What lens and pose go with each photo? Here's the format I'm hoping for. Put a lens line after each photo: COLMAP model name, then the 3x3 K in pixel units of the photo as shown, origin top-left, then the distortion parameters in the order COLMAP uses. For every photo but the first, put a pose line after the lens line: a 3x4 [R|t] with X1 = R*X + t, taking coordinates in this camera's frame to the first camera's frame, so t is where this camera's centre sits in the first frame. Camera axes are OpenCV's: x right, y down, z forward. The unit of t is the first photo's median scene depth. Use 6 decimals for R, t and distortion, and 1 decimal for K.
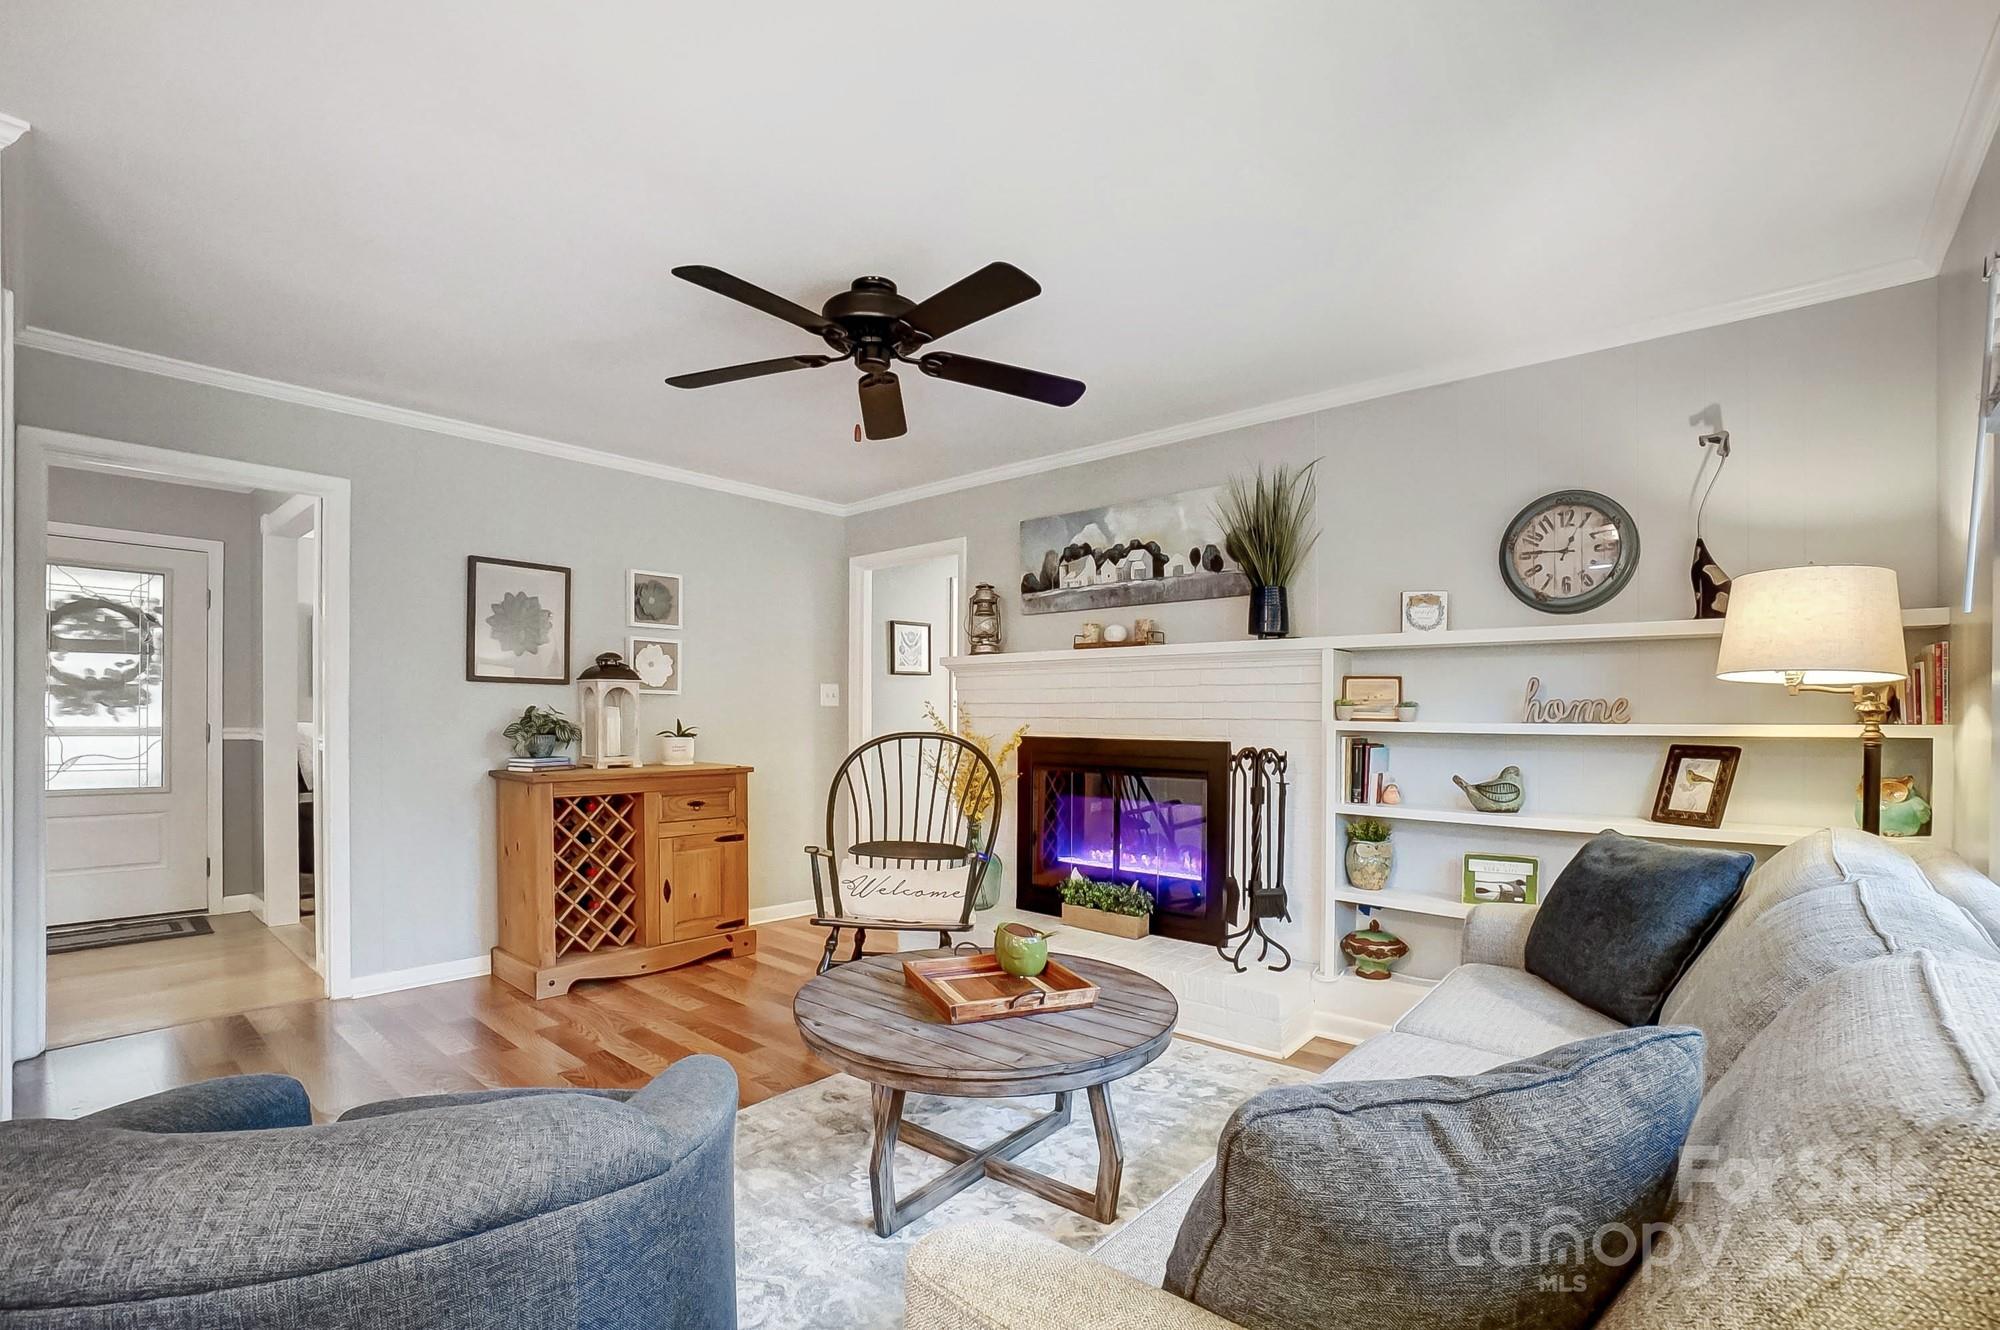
lens RADIAL K [[906.0, 0, 954.8], [0, 906.0, 712.9], [0, 0, 1]] dist [-0.013475, 0.002680]
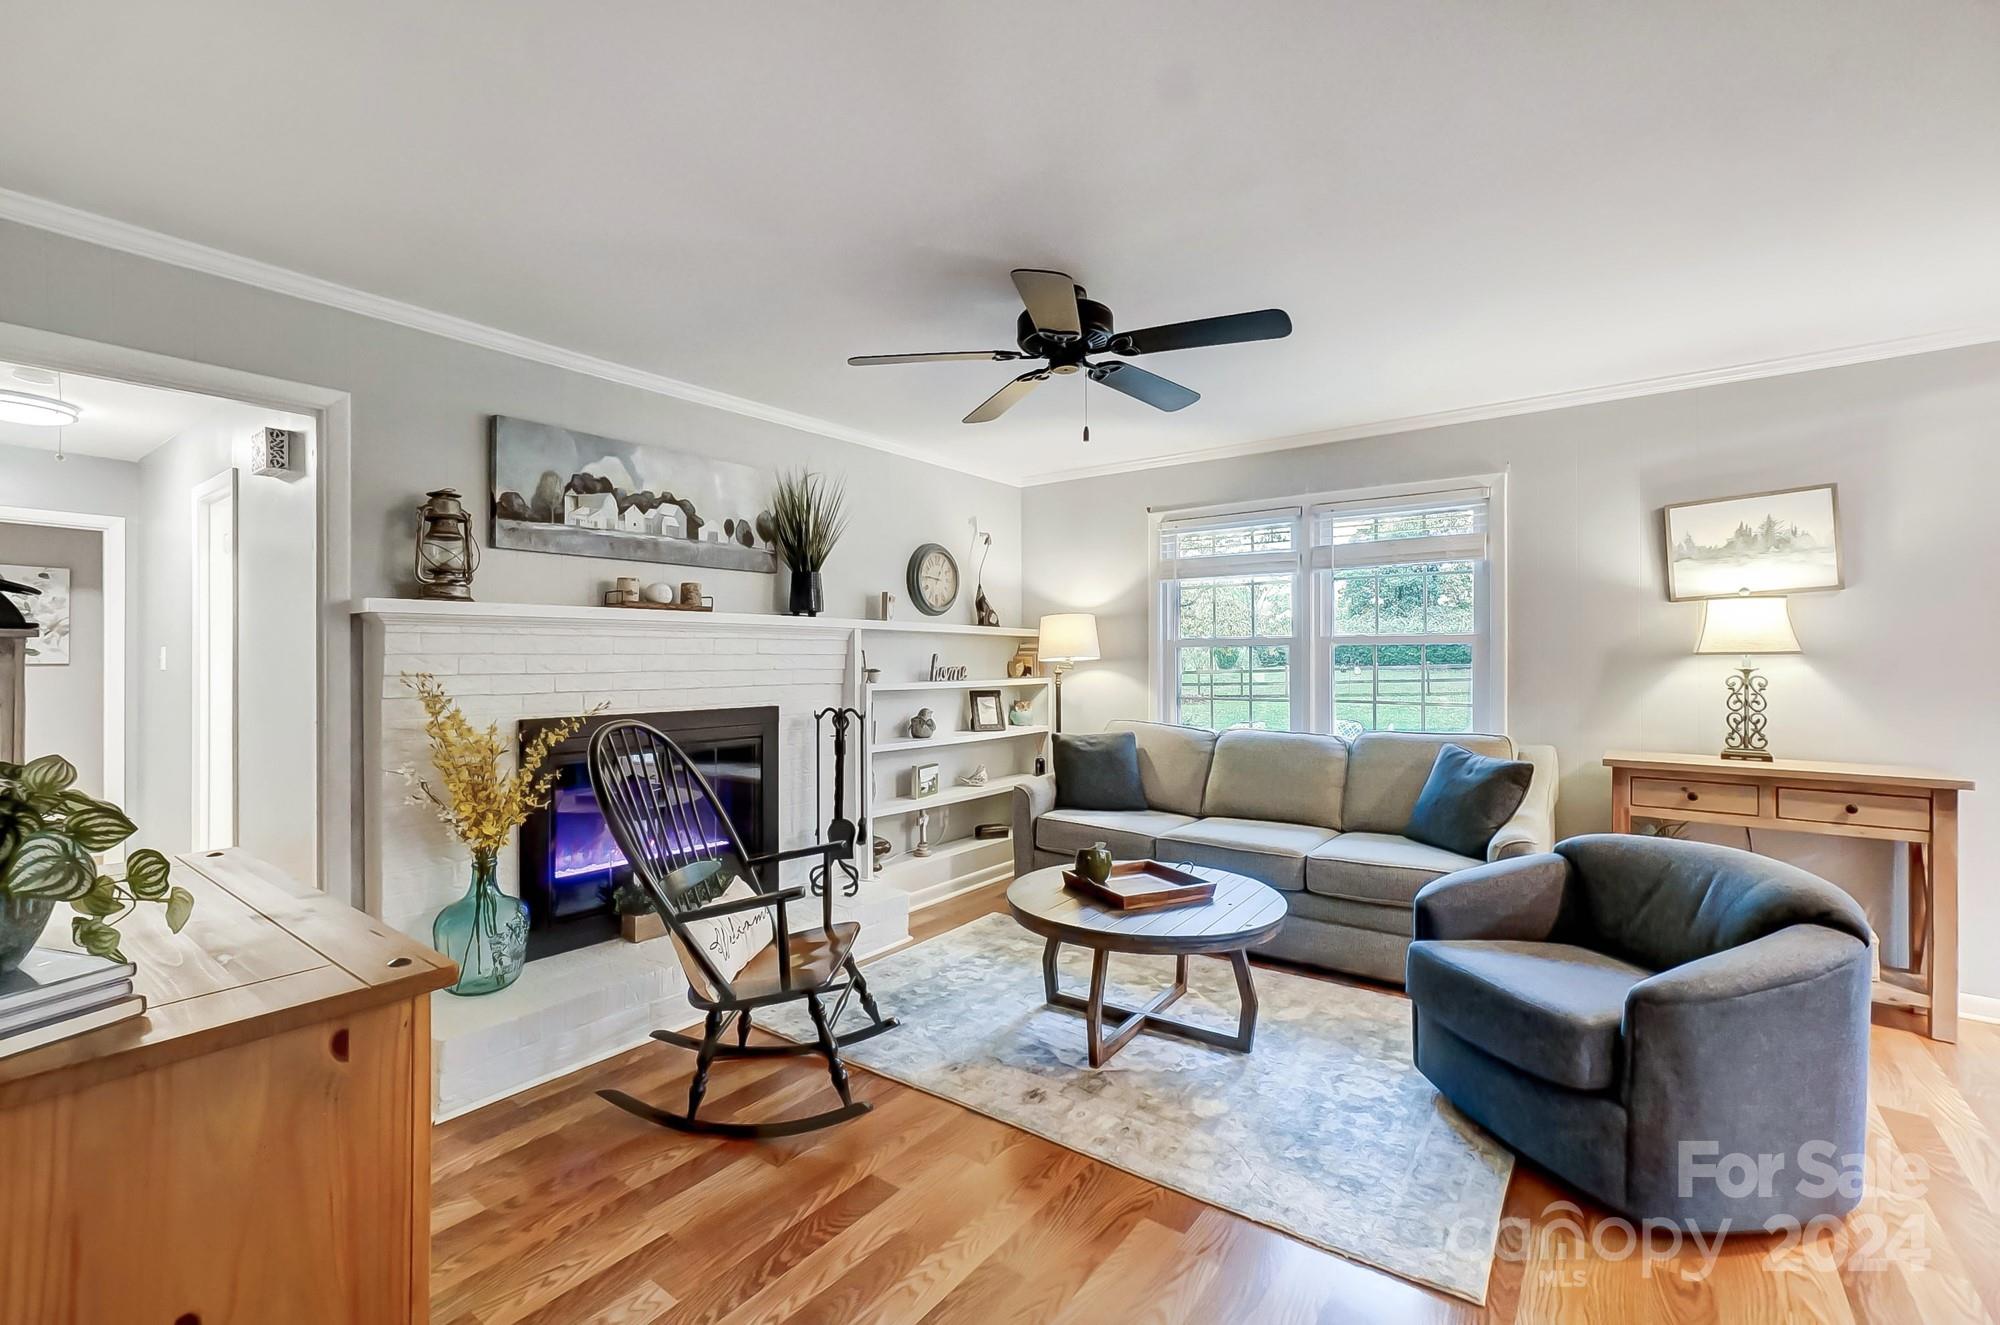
lens RADIAL K [[851.0, 0, 991.6], [0, 851.0, 653.3], [0, 0, 1]] dist [0.001728, 0.002464]
pose [[-0.069752, 0.006692, 0.997542, -0.704941], [0.005626, 0.999964, -0.006315, -0.022420], [-0.997548, 0.005172, -0.069787, 0.761221]]
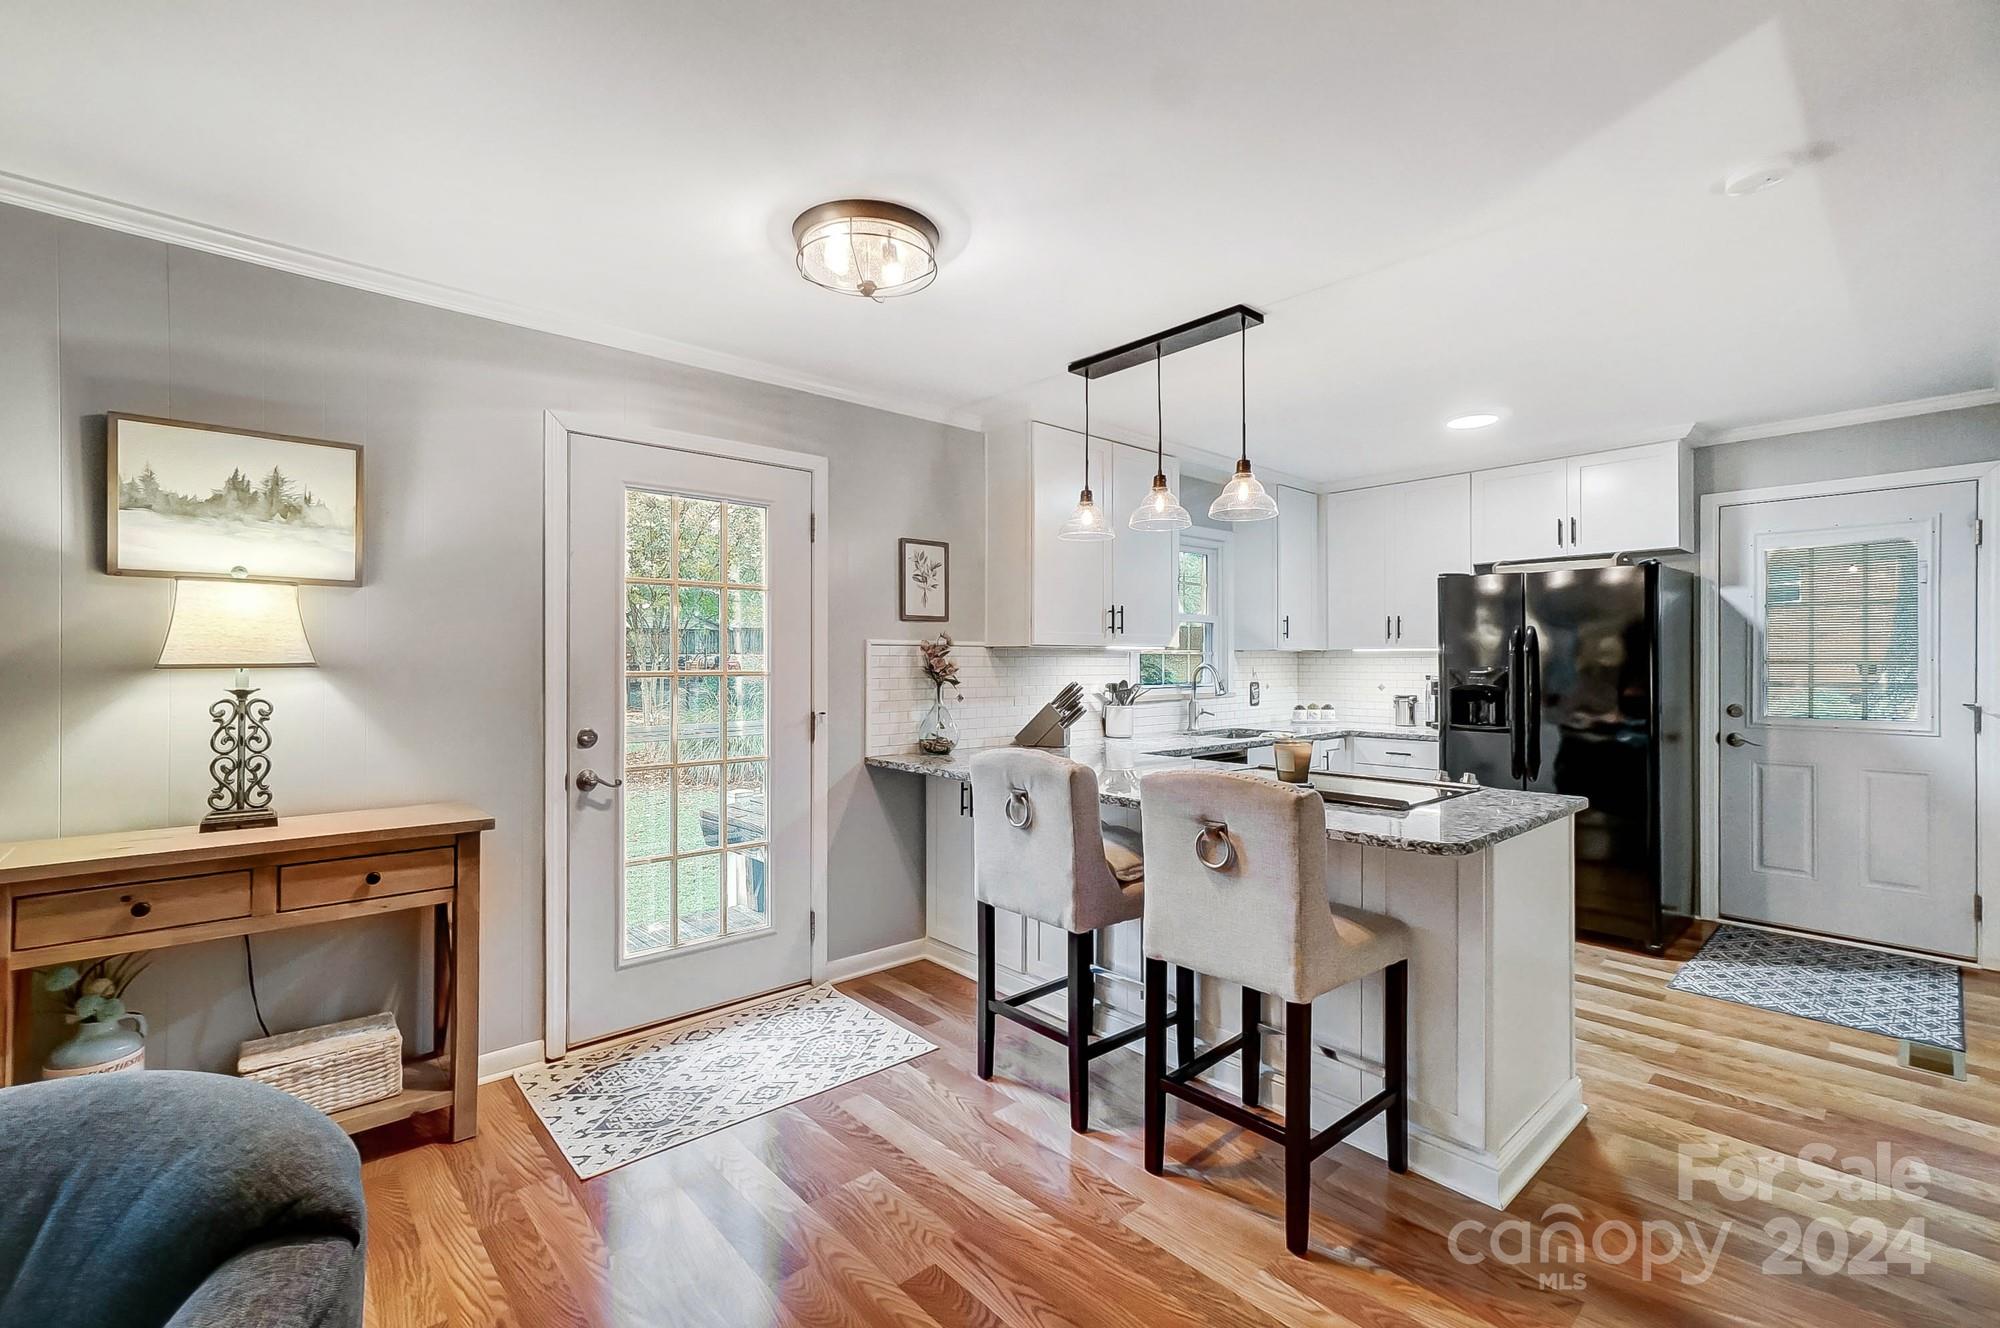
lens RADIAL K [[906.0, 0, 996.0], [0, 906.0, 667.4], [0, 0, 1]] dist [-0.013475, 0.002680]
pose [[-0.992646, 0.018555, 0.119623, -0.478739], [0.017373, 0.999789, -0.010916, -0.007708], [-0.119800, -0.008758, -0.992759, 0.485410]]
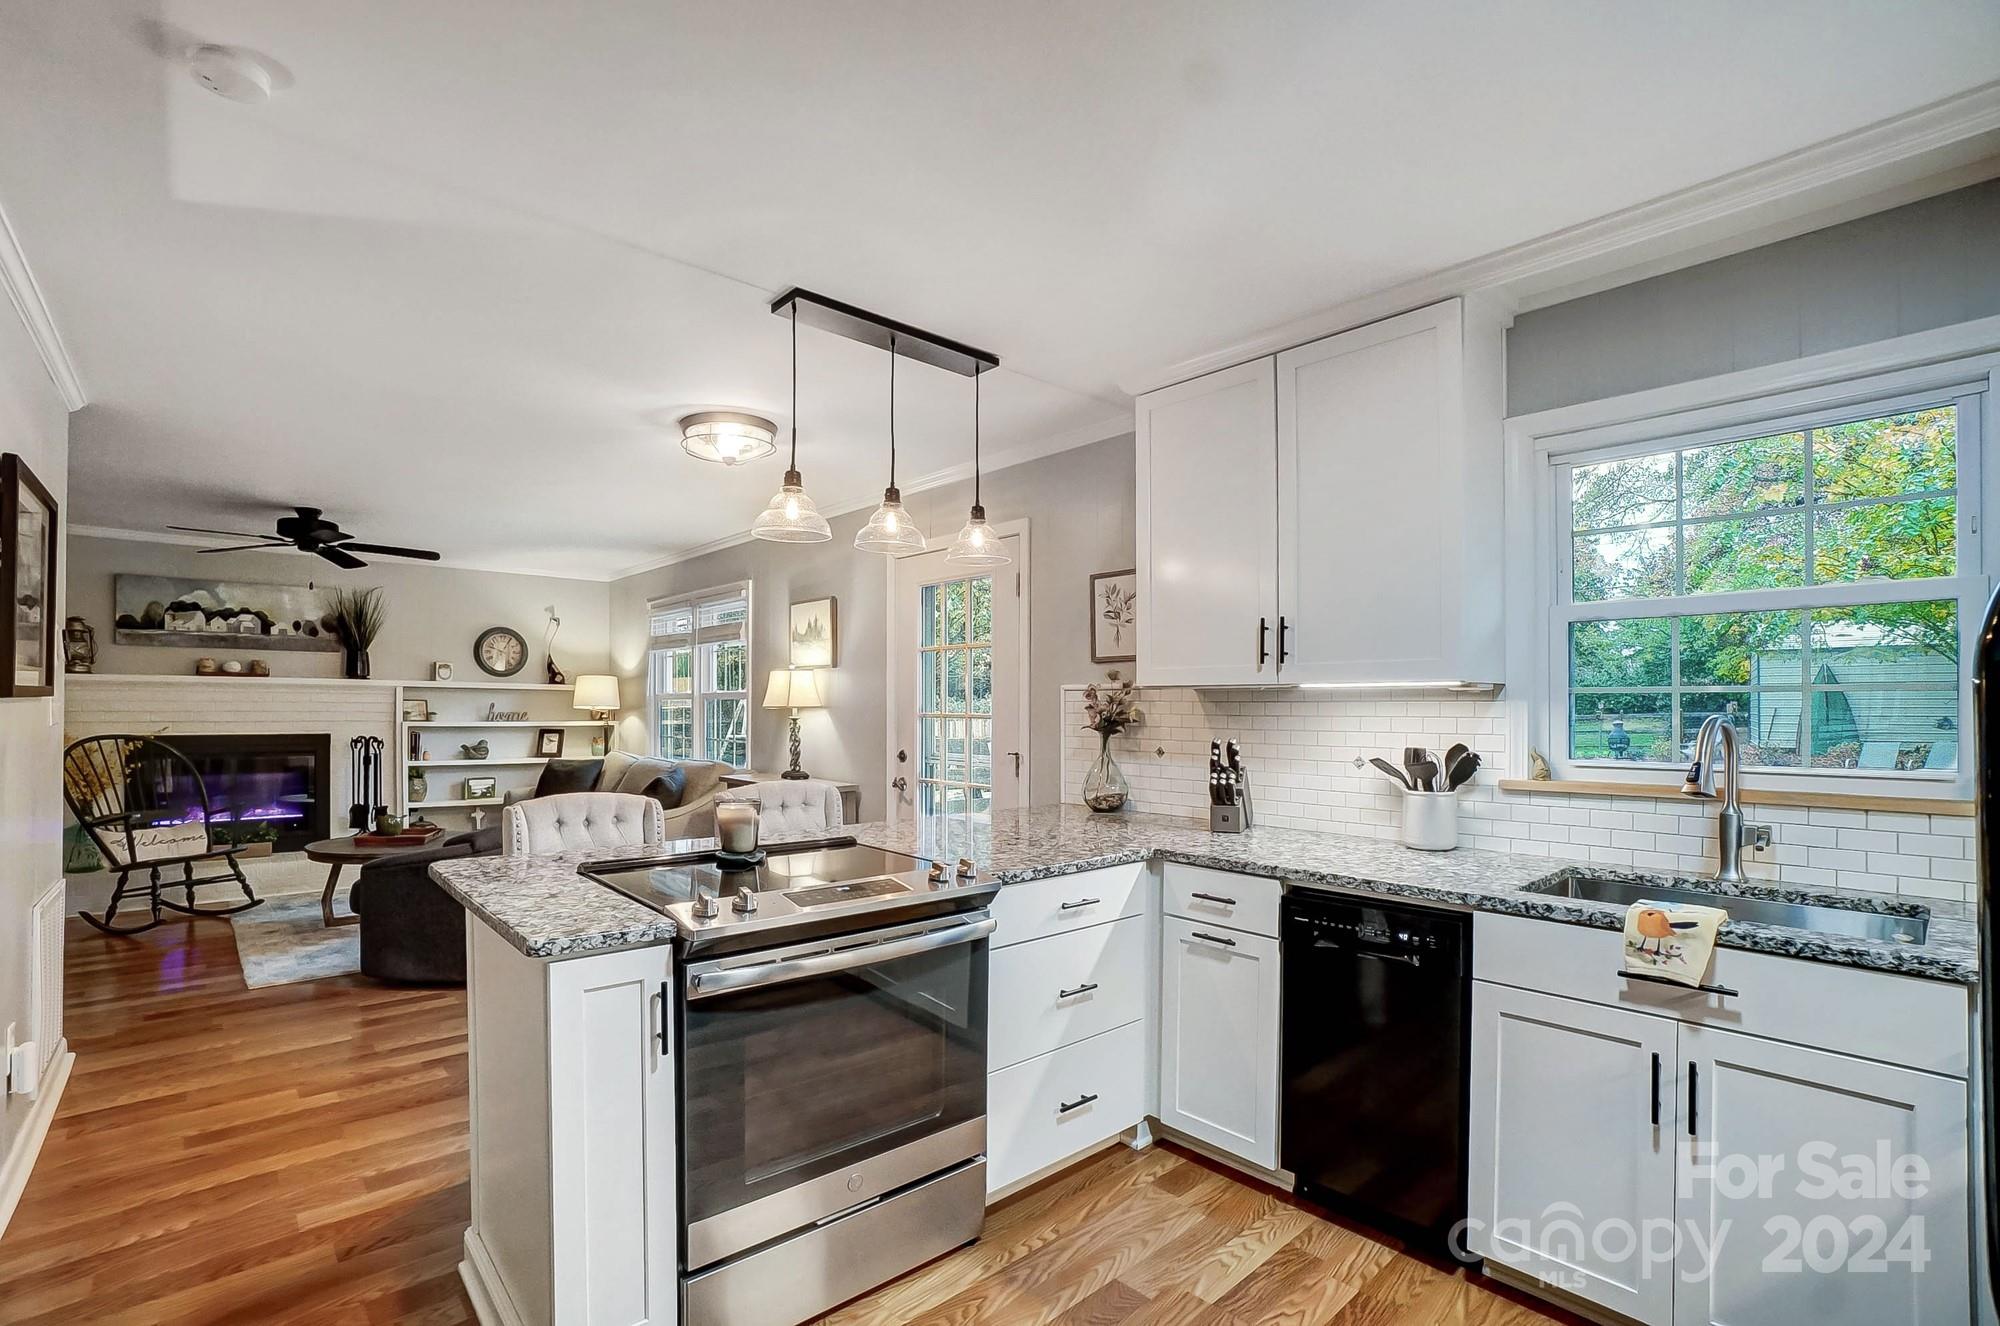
lens RADIAL K [[906.0, 0, 1001.4], [0, 906.0, 719.9], [0, 0, 1]] dist [-0.013475, 0.002680]
pose [[0.140071, -0.013414, 0.990051, -1.202400], [-0.005400, 0.999883, 0.014312, -0.026836], [-0.990127, -0.007351, 0.139982, -0.535704]]
